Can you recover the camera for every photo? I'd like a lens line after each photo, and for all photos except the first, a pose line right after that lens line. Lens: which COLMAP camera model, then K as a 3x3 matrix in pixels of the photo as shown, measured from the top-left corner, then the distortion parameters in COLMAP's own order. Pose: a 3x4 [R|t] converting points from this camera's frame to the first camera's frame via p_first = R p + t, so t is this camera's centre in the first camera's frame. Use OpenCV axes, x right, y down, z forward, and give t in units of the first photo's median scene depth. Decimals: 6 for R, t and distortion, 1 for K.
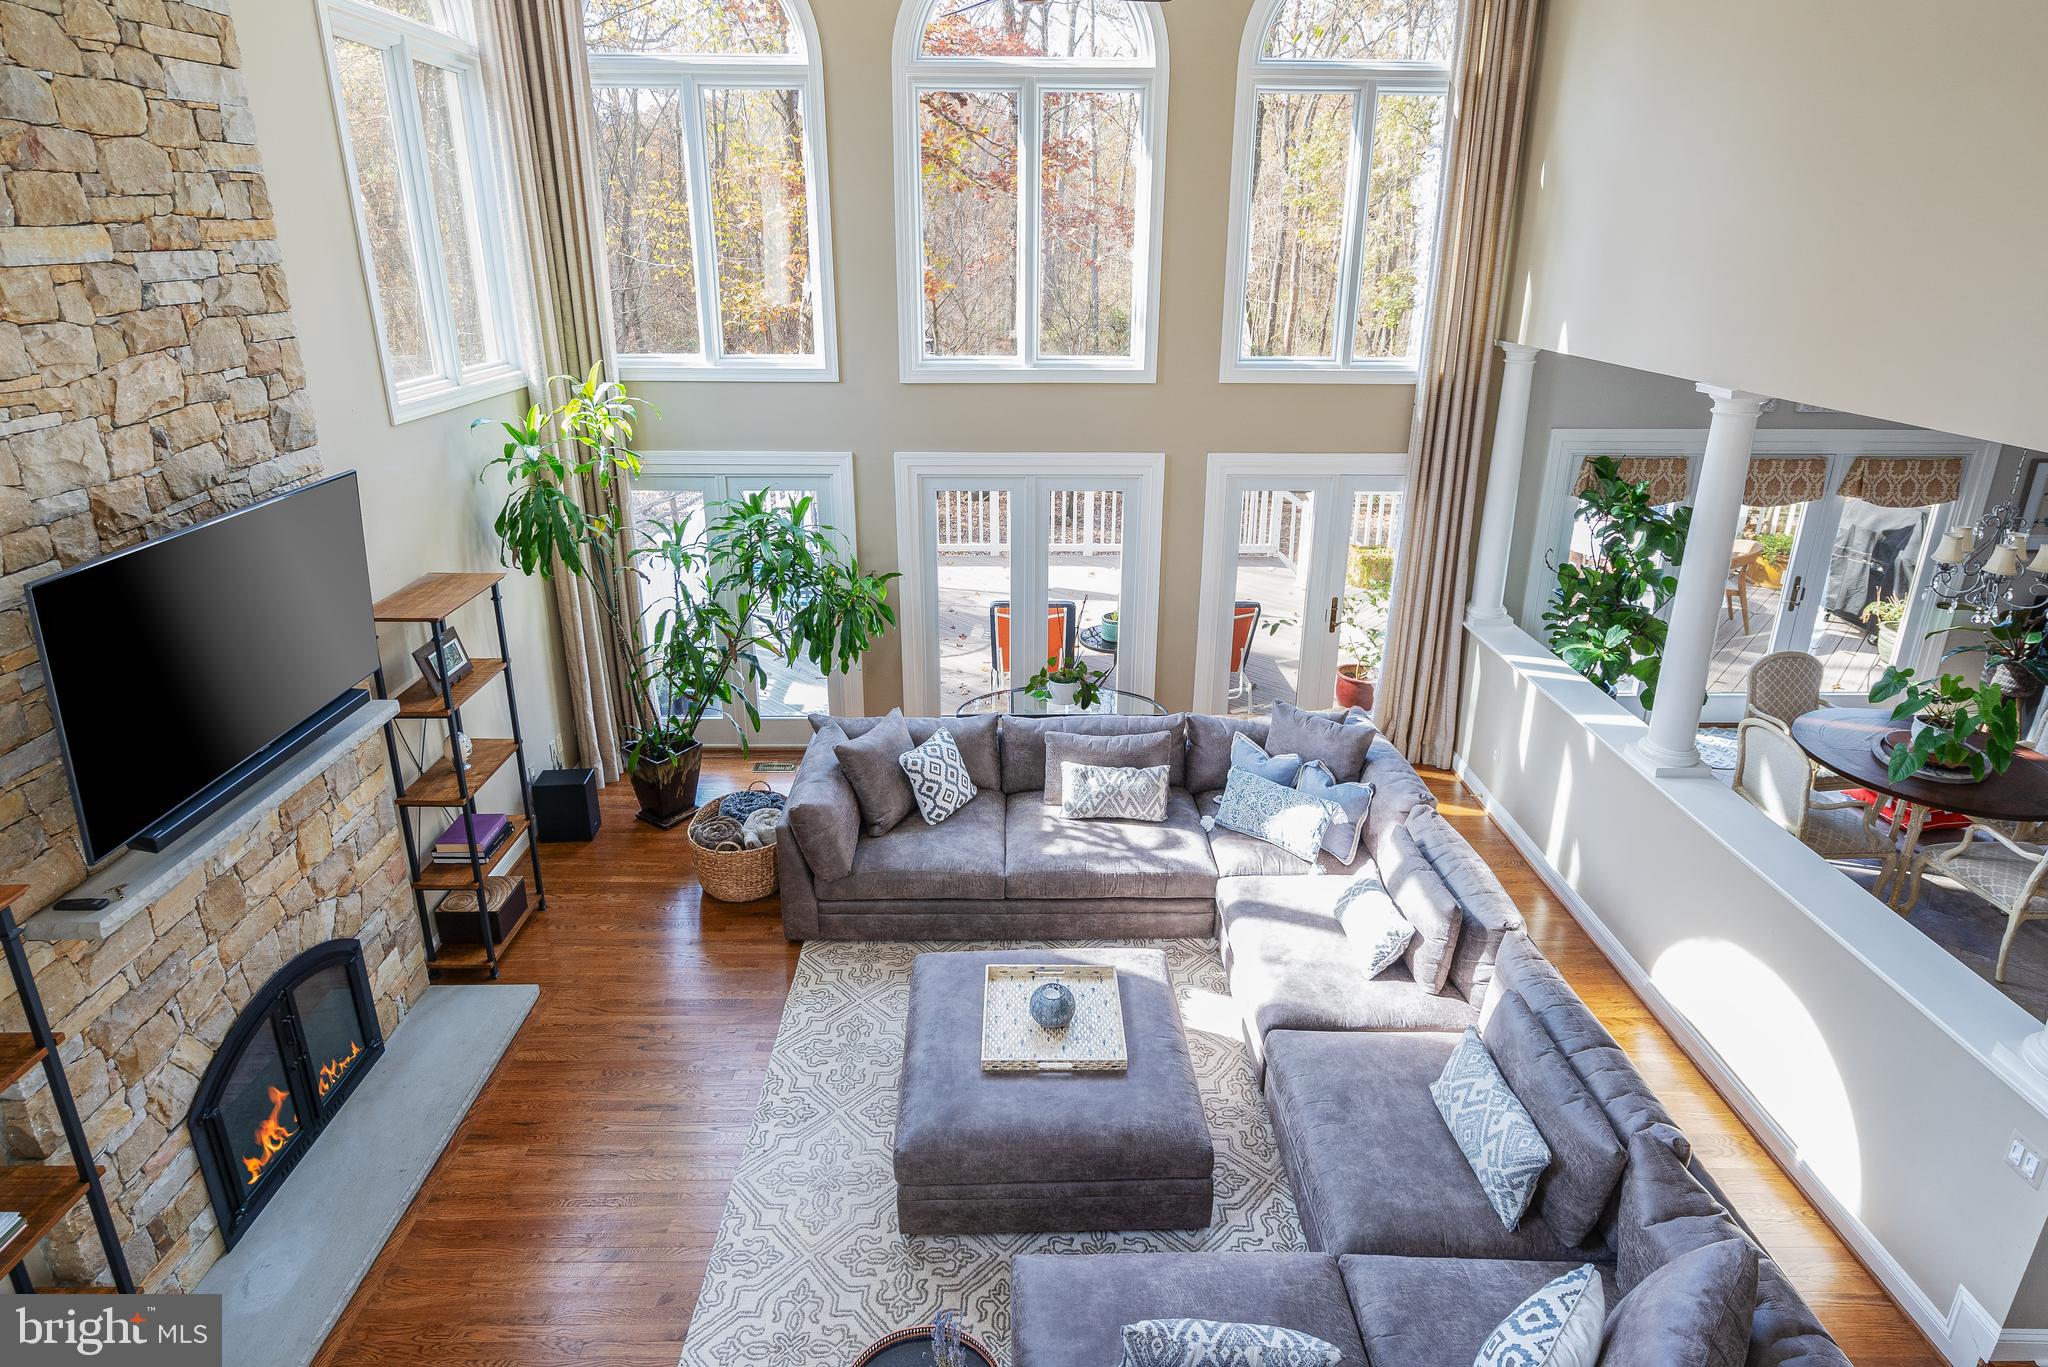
lens RADIAL K [[1070.0, 0, 1031.5], [0, 1070.0, 581.7], [0, 0, 1]] dist [0.000612, 0.000611]
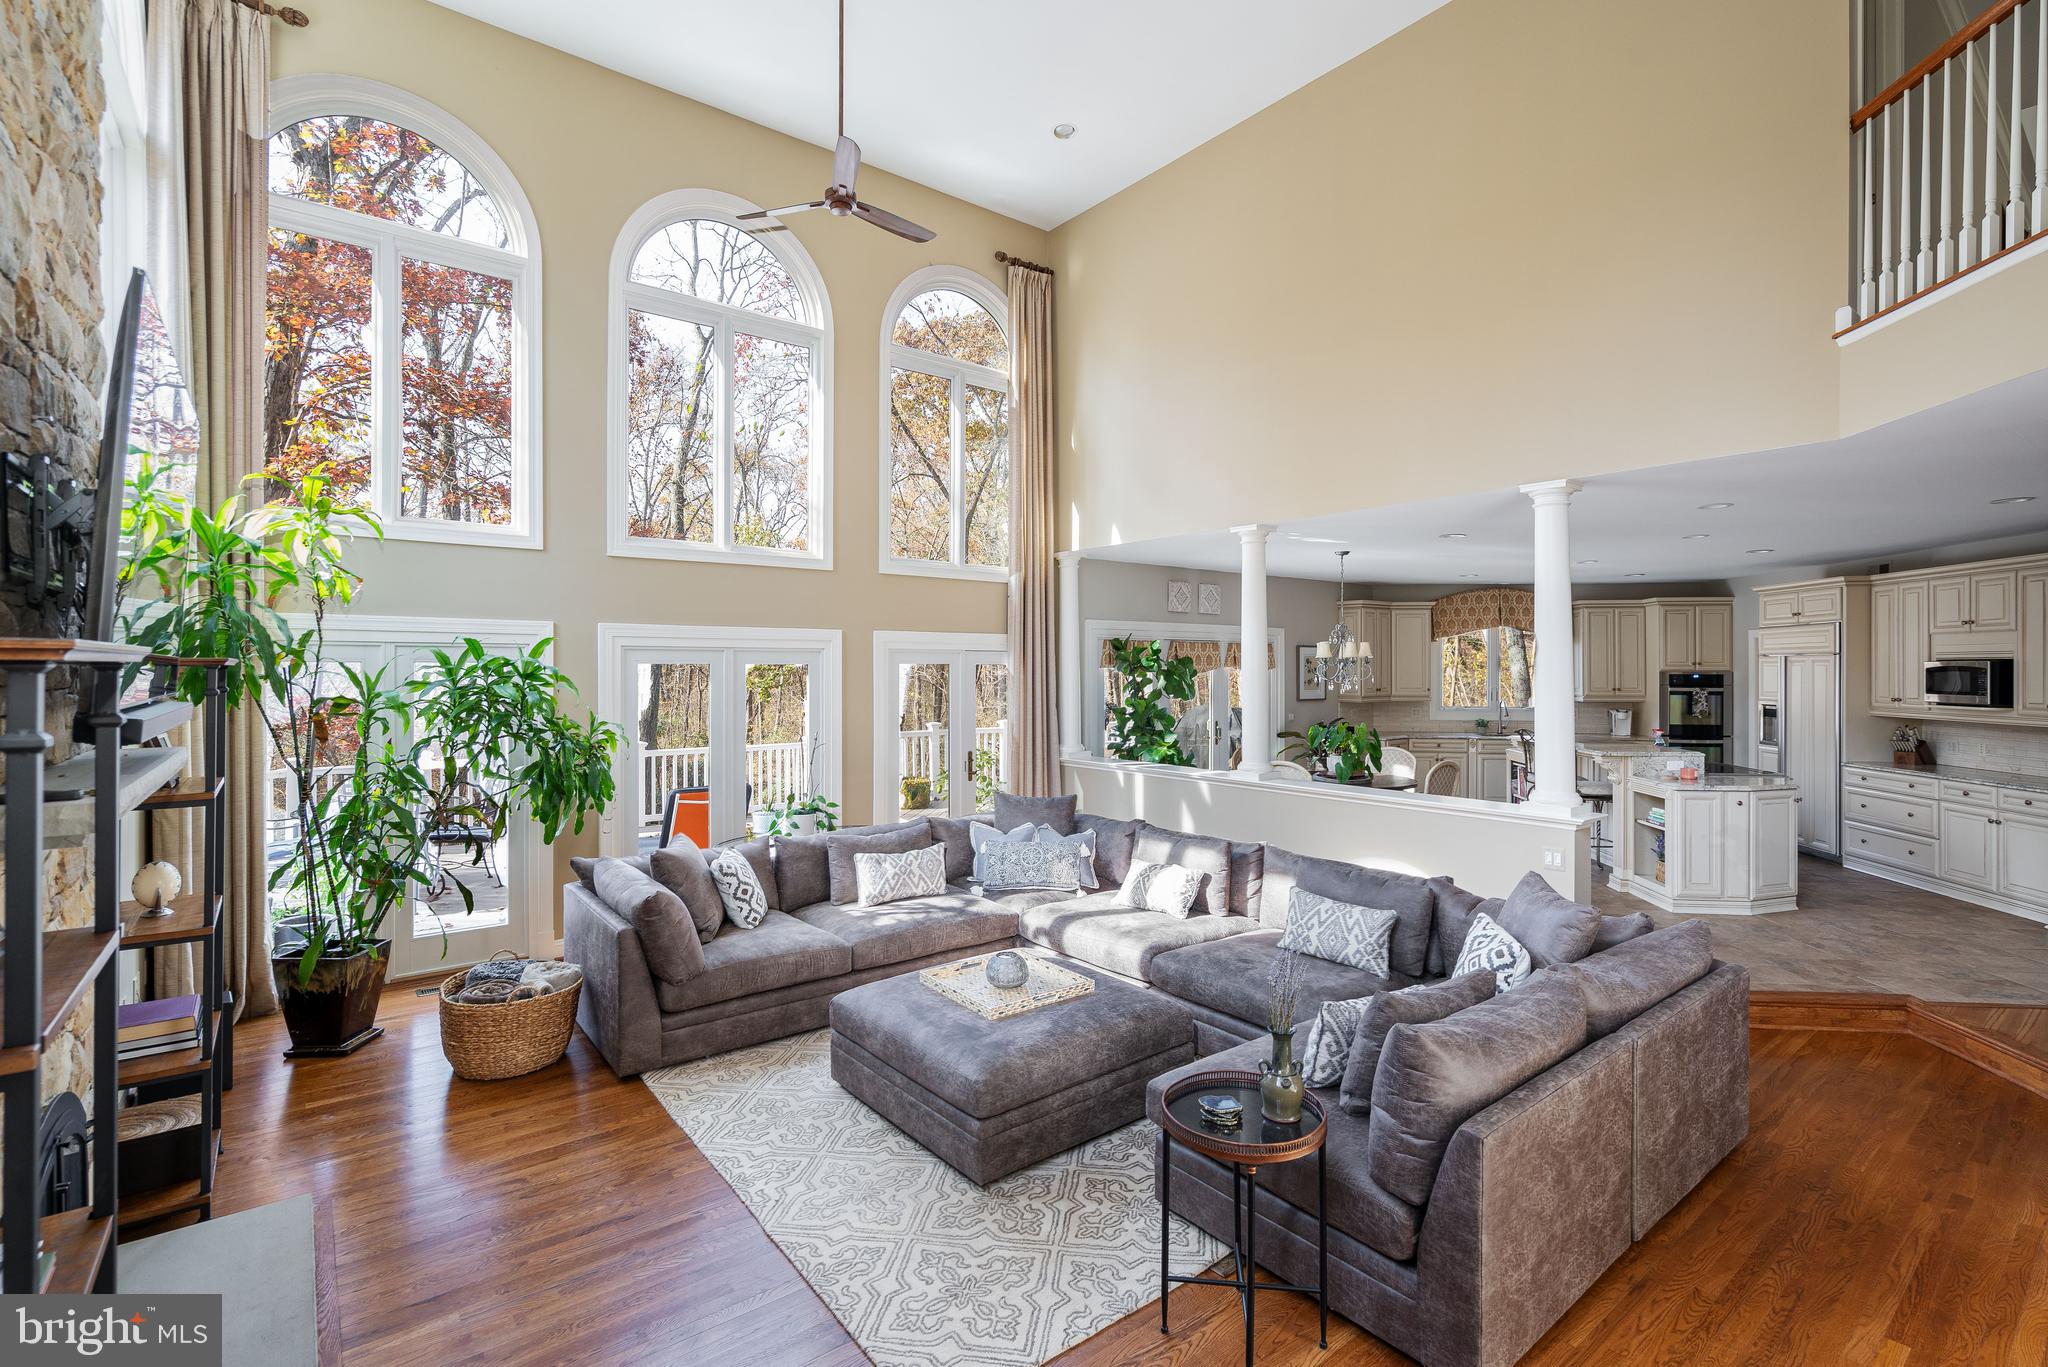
lens RADIAL K [[931.8, 0, 1038.4], [0, 931.8, 669.6], [0, 0, 1]] dist [-0.003587, 0.001918]
pose [[0.795019, -0.007837, 0.606534, -0.566242], [0.190101, 0.952762, -0.236866, 0.358252], [-0.576027, 0.303616, 0.758954, 0.177835]]
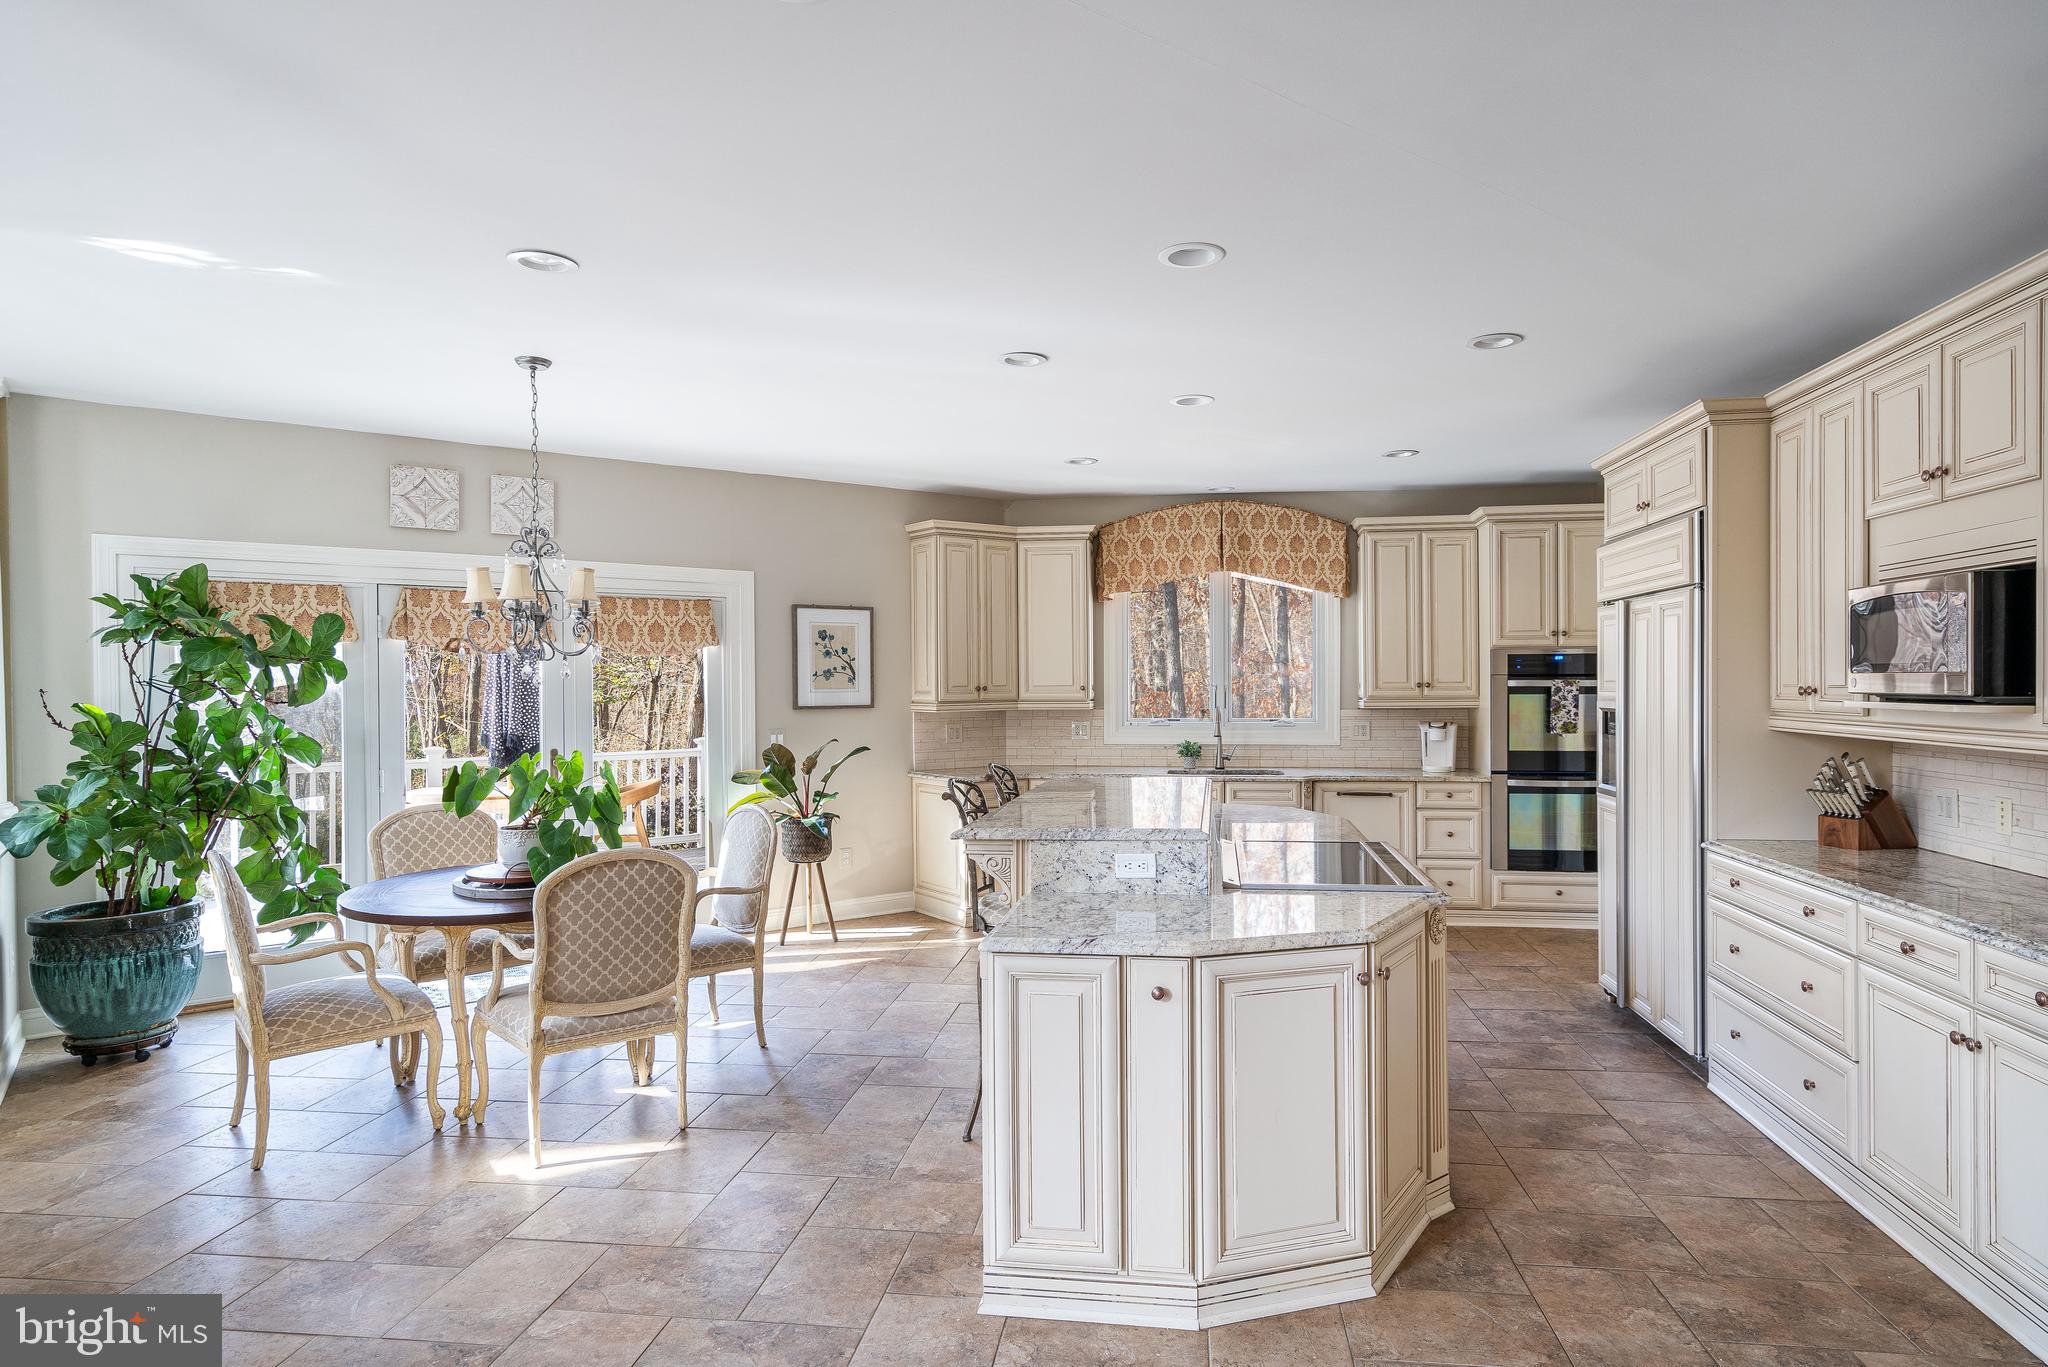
lens RADIAL K [[1142.9, 0, 1048.0], [0, 1142.9, 689.8], [0, 0, 1]] dist [0.015022, 0.000824]
pose [[0.810325, -0.016677, 0.585743, 0.947413], [0.190367, 0.952868, -0.236226, 0.405332], [-0.554196, 0.302926, 0.775308, 0.240635]]
